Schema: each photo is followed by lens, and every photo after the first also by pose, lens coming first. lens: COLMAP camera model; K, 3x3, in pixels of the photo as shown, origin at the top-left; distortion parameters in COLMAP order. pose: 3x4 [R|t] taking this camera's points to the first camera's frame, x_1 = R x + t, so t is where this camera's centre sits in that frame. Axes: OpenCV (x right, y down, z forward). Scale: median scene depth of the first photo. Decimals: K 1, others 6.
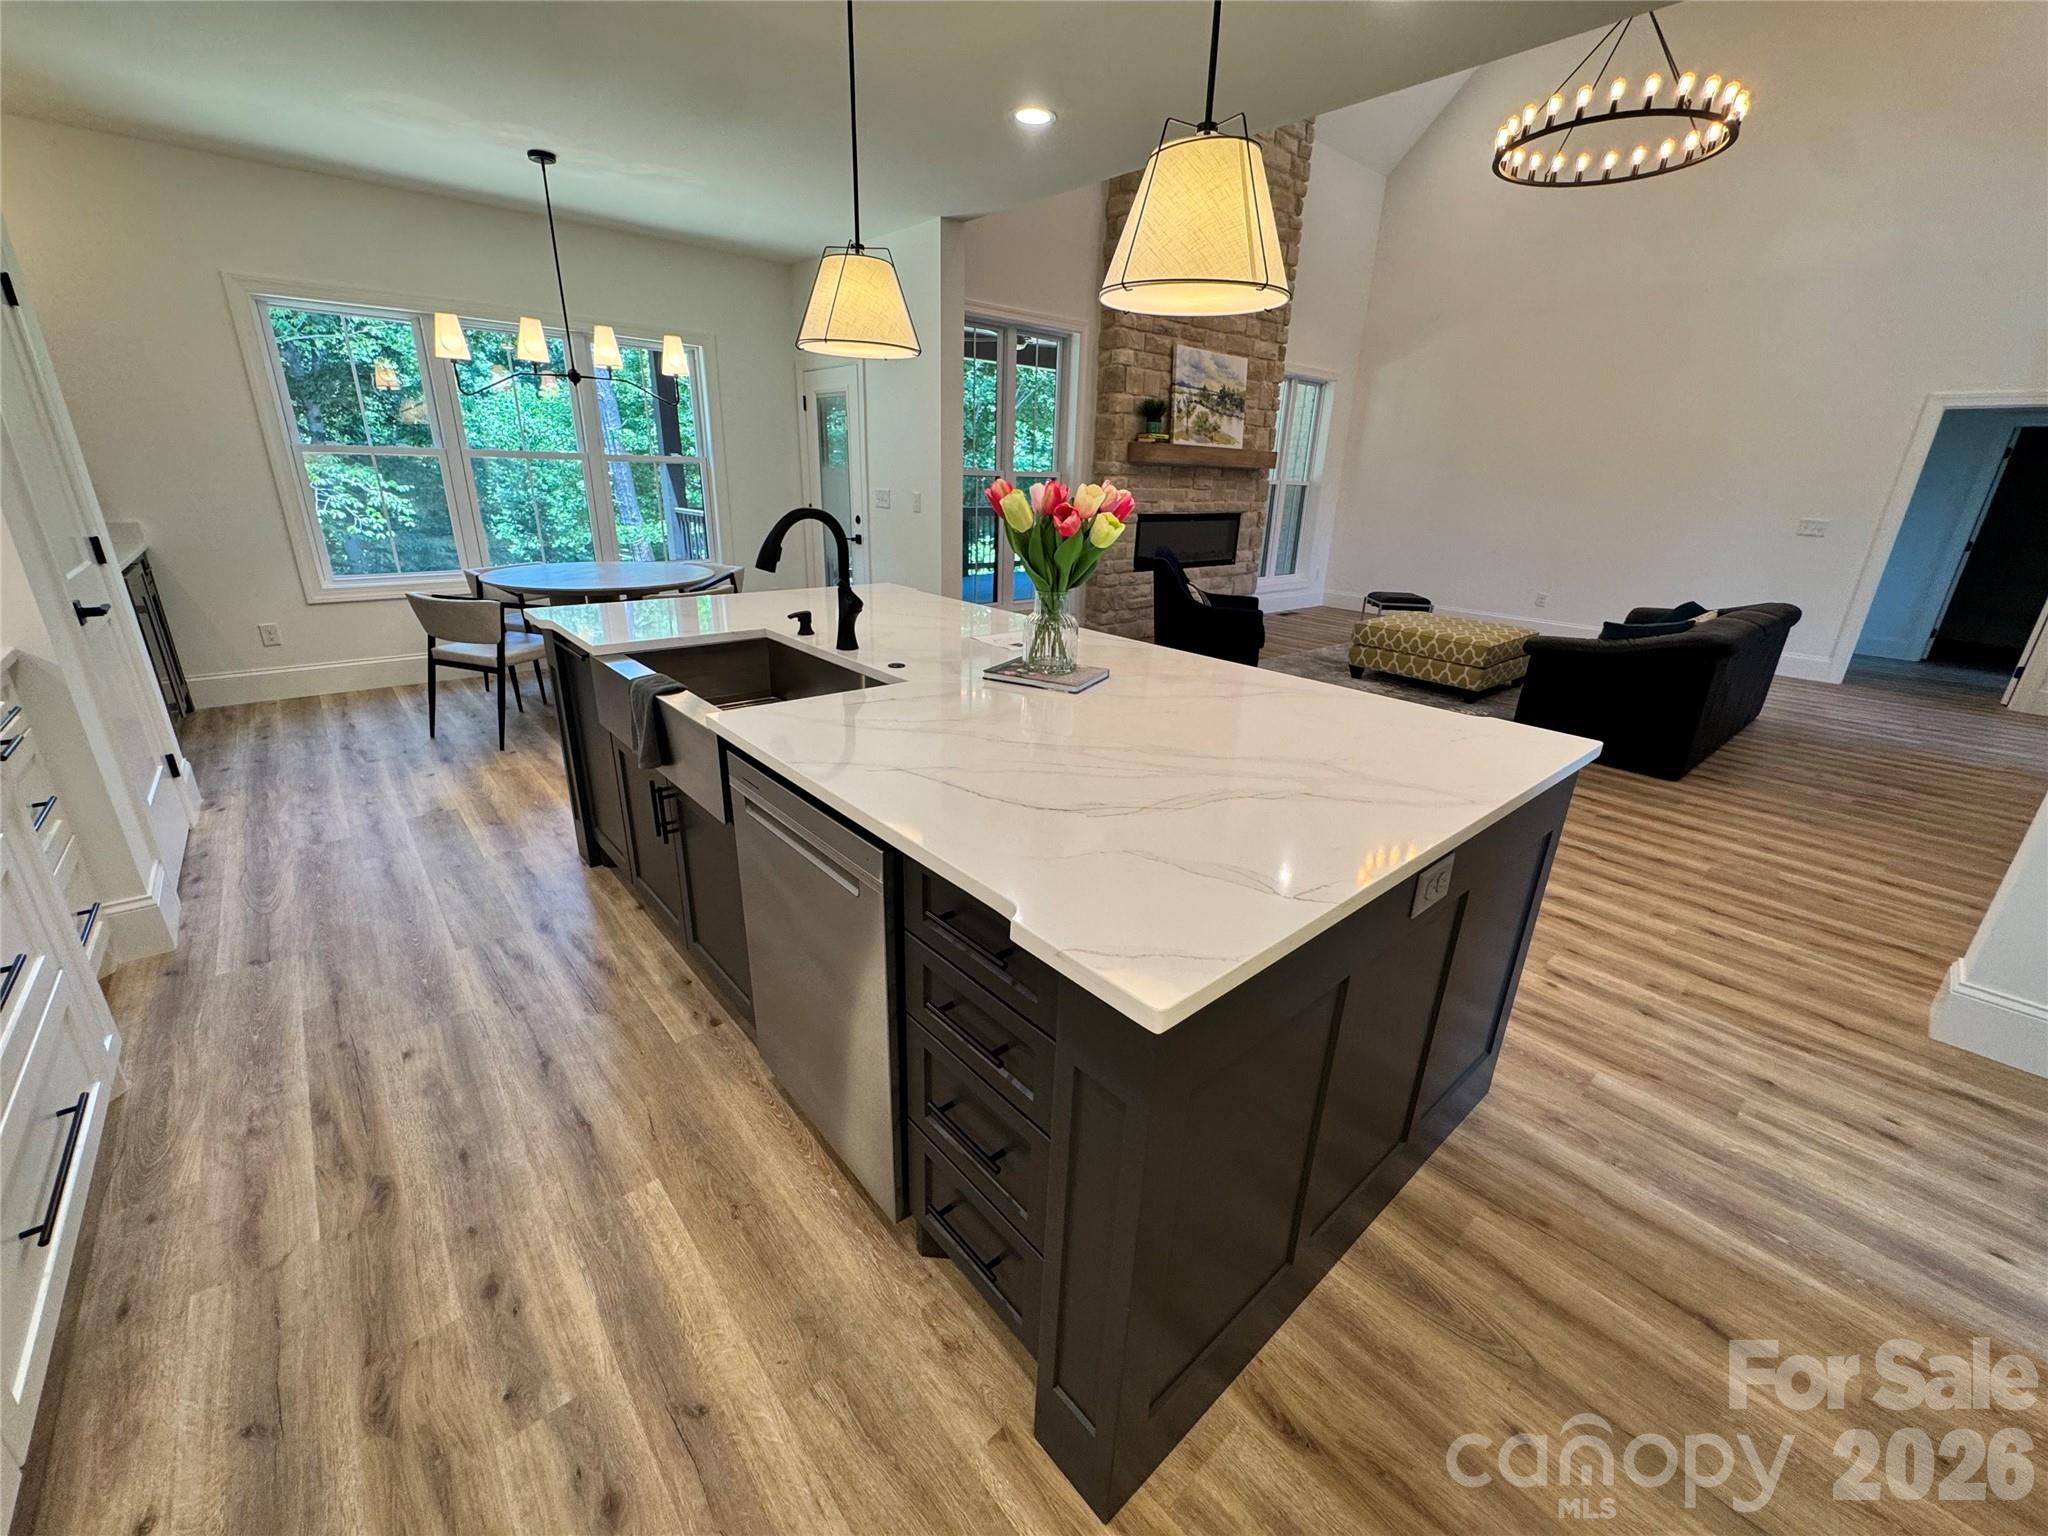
lens RADIAL K [[817.6, 0, 1022.1], [0, 817.6, 763.5], [0, 0, 1]] dist [-0.001967, -0.000341]
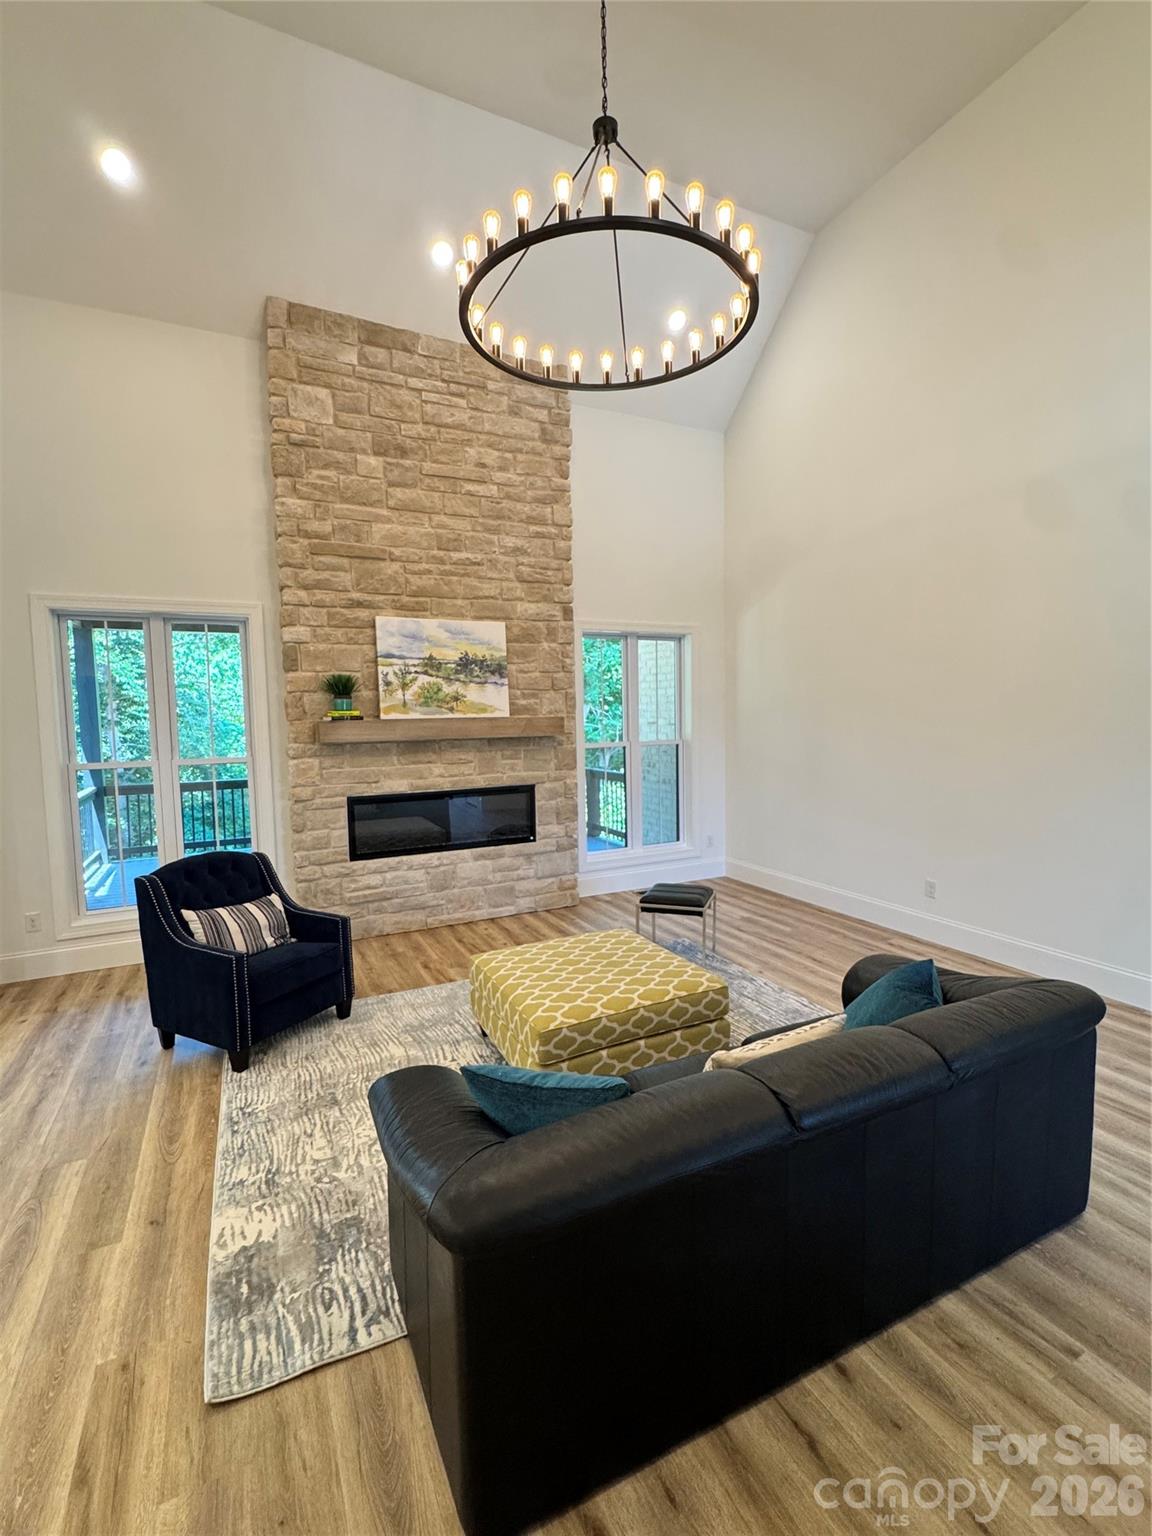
lens RADIAL K [[693.3, 0, 576.0], [0, 693.3, 768.0], [0, 0, 1]] dist [-0.002493, 0.000229]
pose [[0.966356, -0.032149, -0.255190, 0.550650], [-0.036892, 0.964574, -0.261219, -0.147350], [0.254547, 0.261845, 0.930936, 0.358315]]
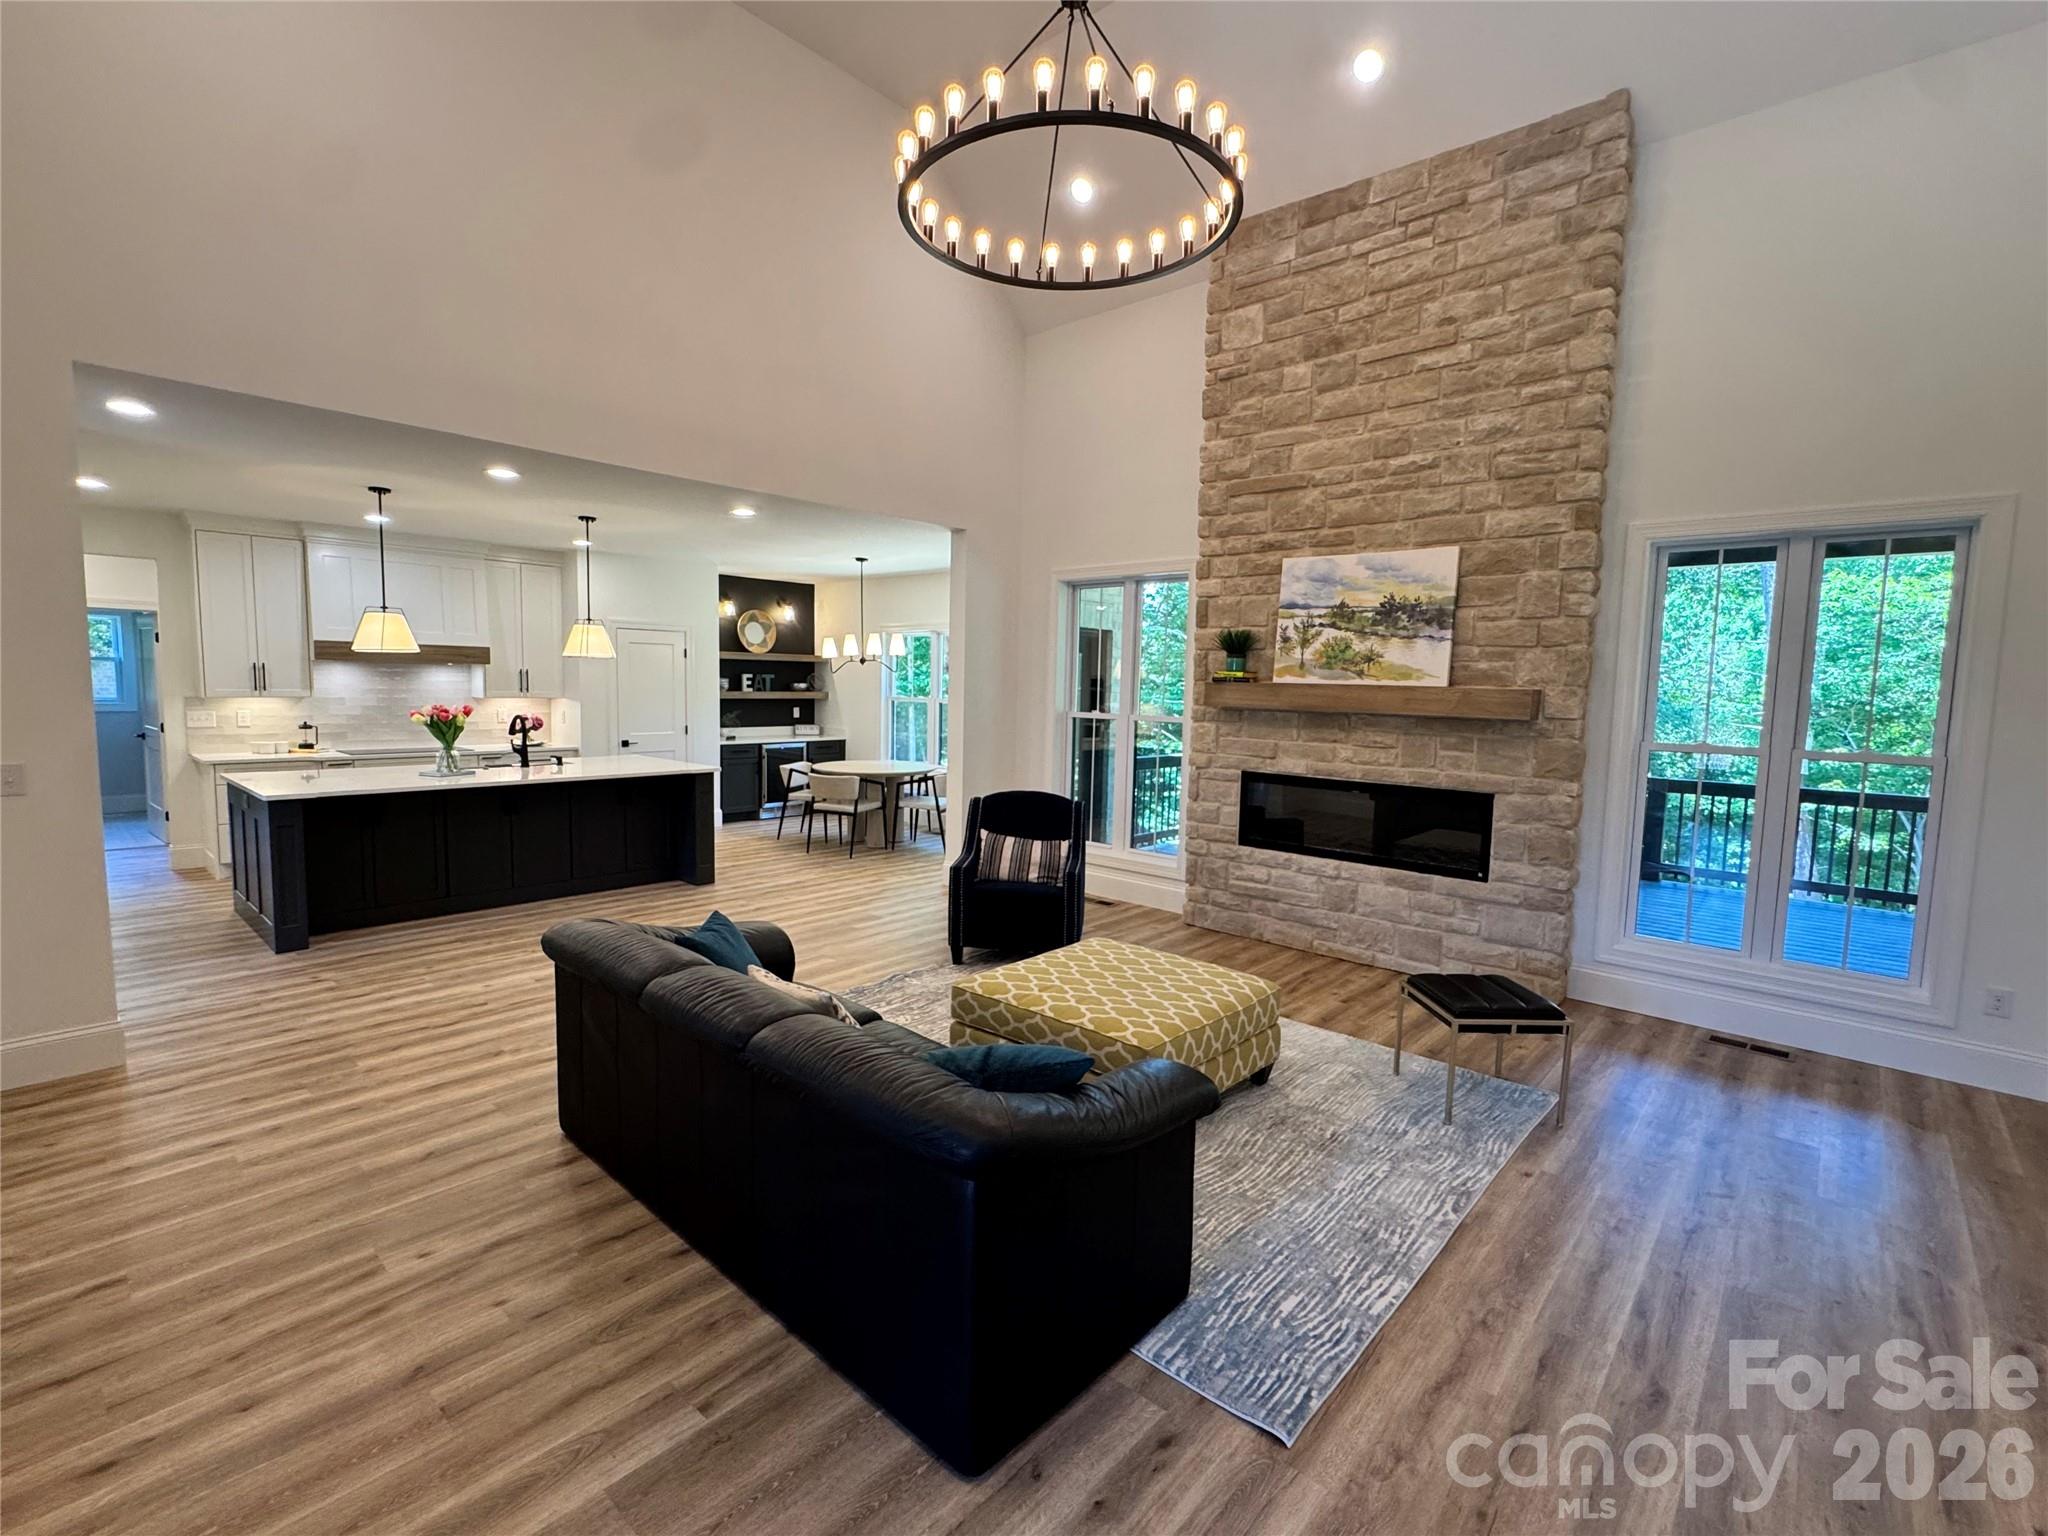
lens RADIAL K [[924.4, 0, 1024.0], [0, 924.4, 768.0], [0, 0, 1]] dist [-0.002493, 0.000229]
pose [[0.120129, 0.062237, -0.990806, 0.941314], [-0.355988, 0.934361, 0.015530, -0.242194], [0.926737, 0.350849, 0.134400, 0.678317]]
